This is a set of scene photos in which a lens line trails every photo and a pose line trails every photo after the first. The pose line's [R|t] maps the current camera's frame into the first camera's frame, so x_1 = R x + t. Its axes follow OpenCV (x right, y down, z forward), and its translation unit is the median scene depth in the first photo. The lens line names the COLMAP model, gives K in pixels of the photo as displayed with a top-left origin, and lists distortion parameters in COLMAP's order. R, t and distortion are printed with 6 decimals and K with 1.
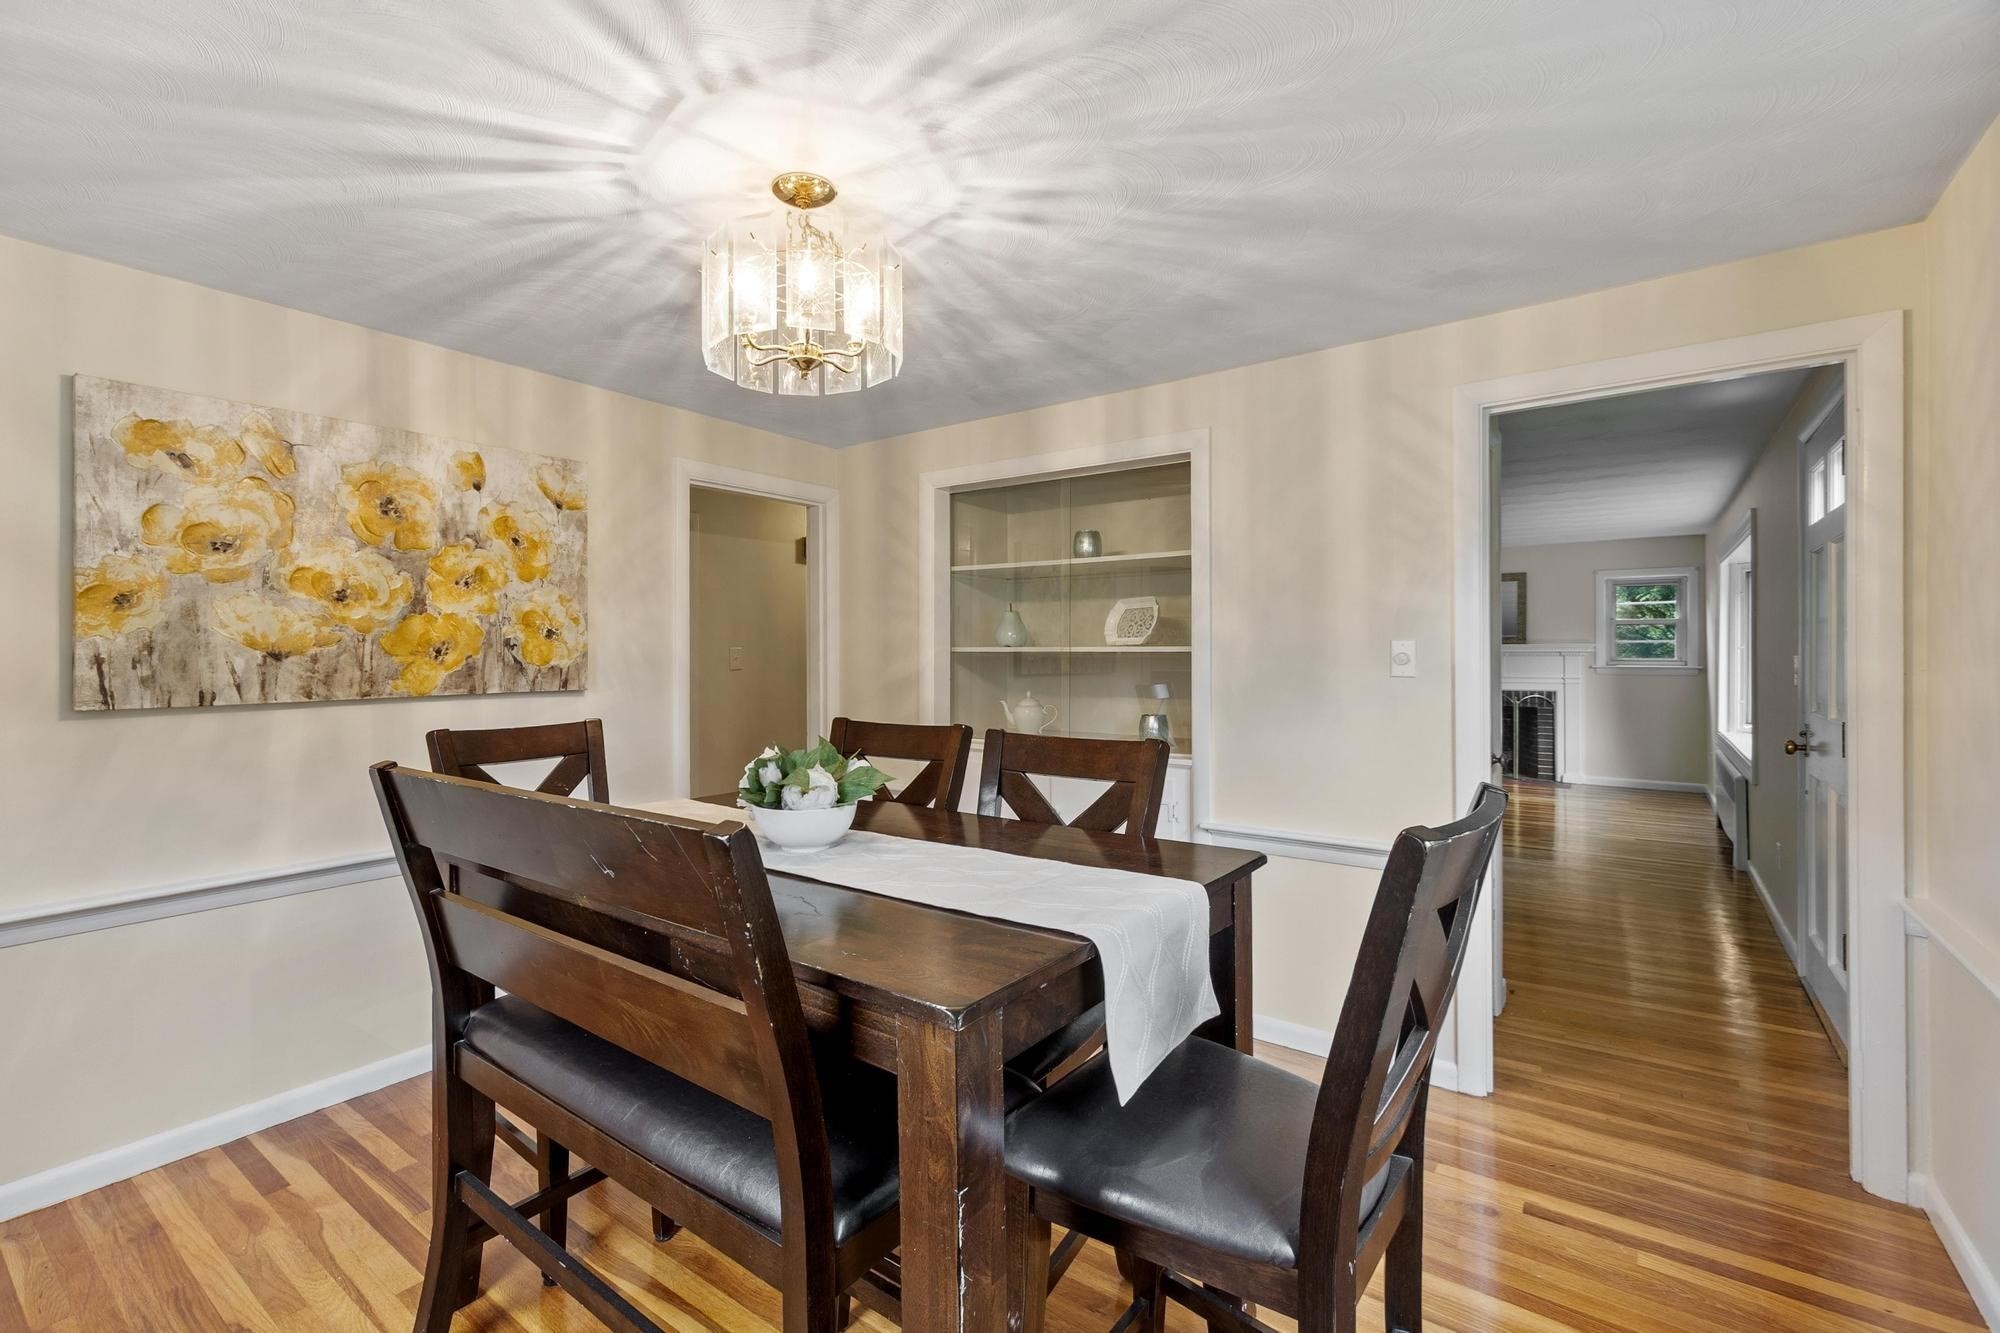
lens RADIAL K [[888.9, 0, 949.8], [0, 888.9, 656.7], [0, 0, 1]] dist [0.002470, -0.000118]
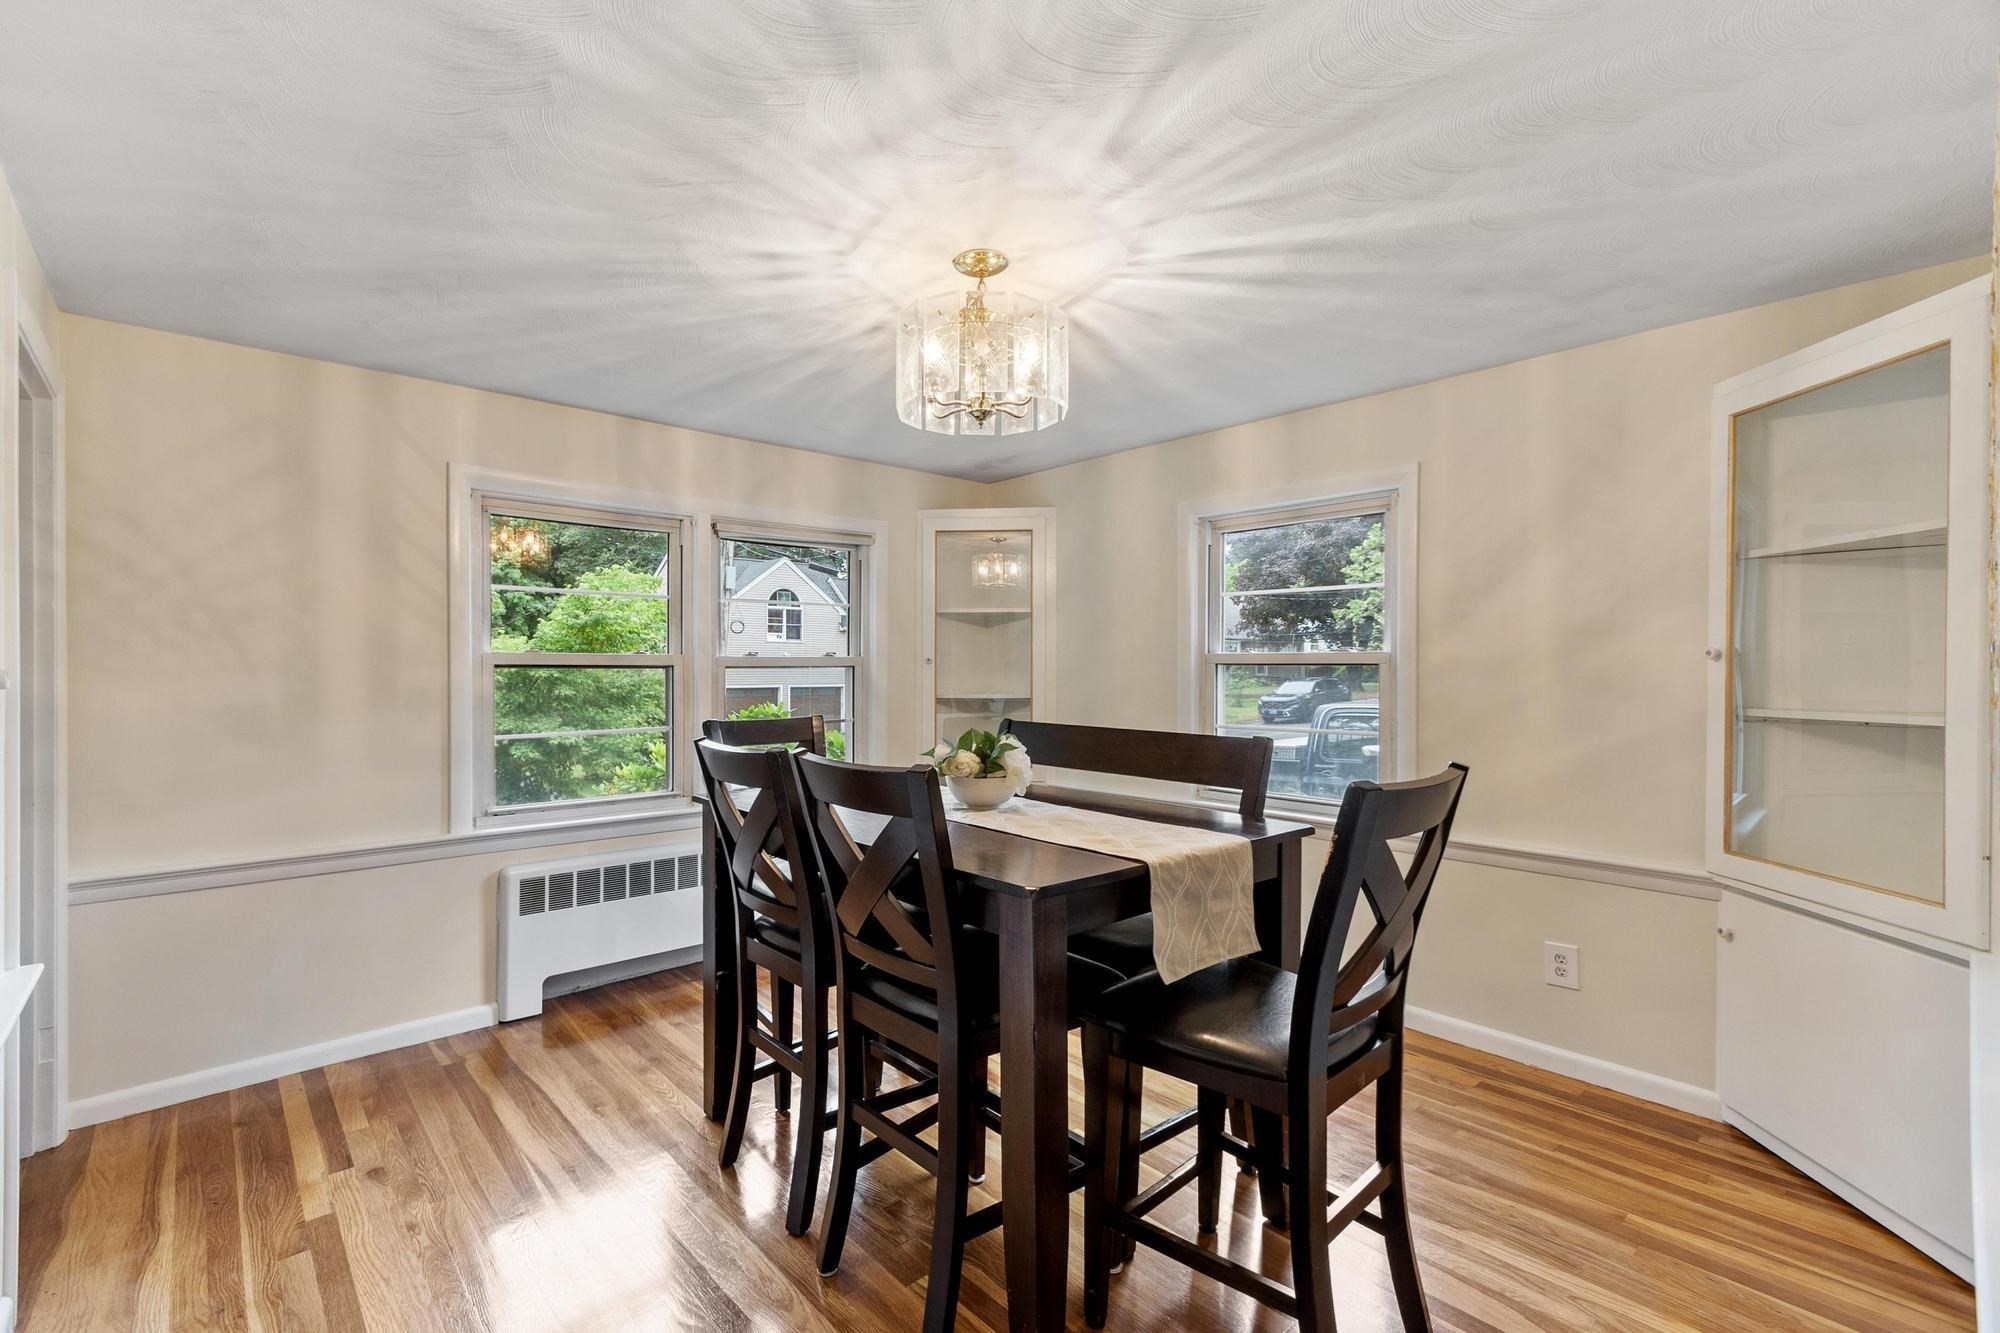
lens RADIAL K [[883.1, 0, 942.9], [0, 883.1, 668.6], [0, 0, 1]] dist [0.001966, -0.000298]
pose [[-0.974360, 0.002346, 0.224983, -0.354647], [0.005947, 0.999865, 0.015330, -0.016533], [-0.224917, 0.016275, -0.974242, 2.035448]]
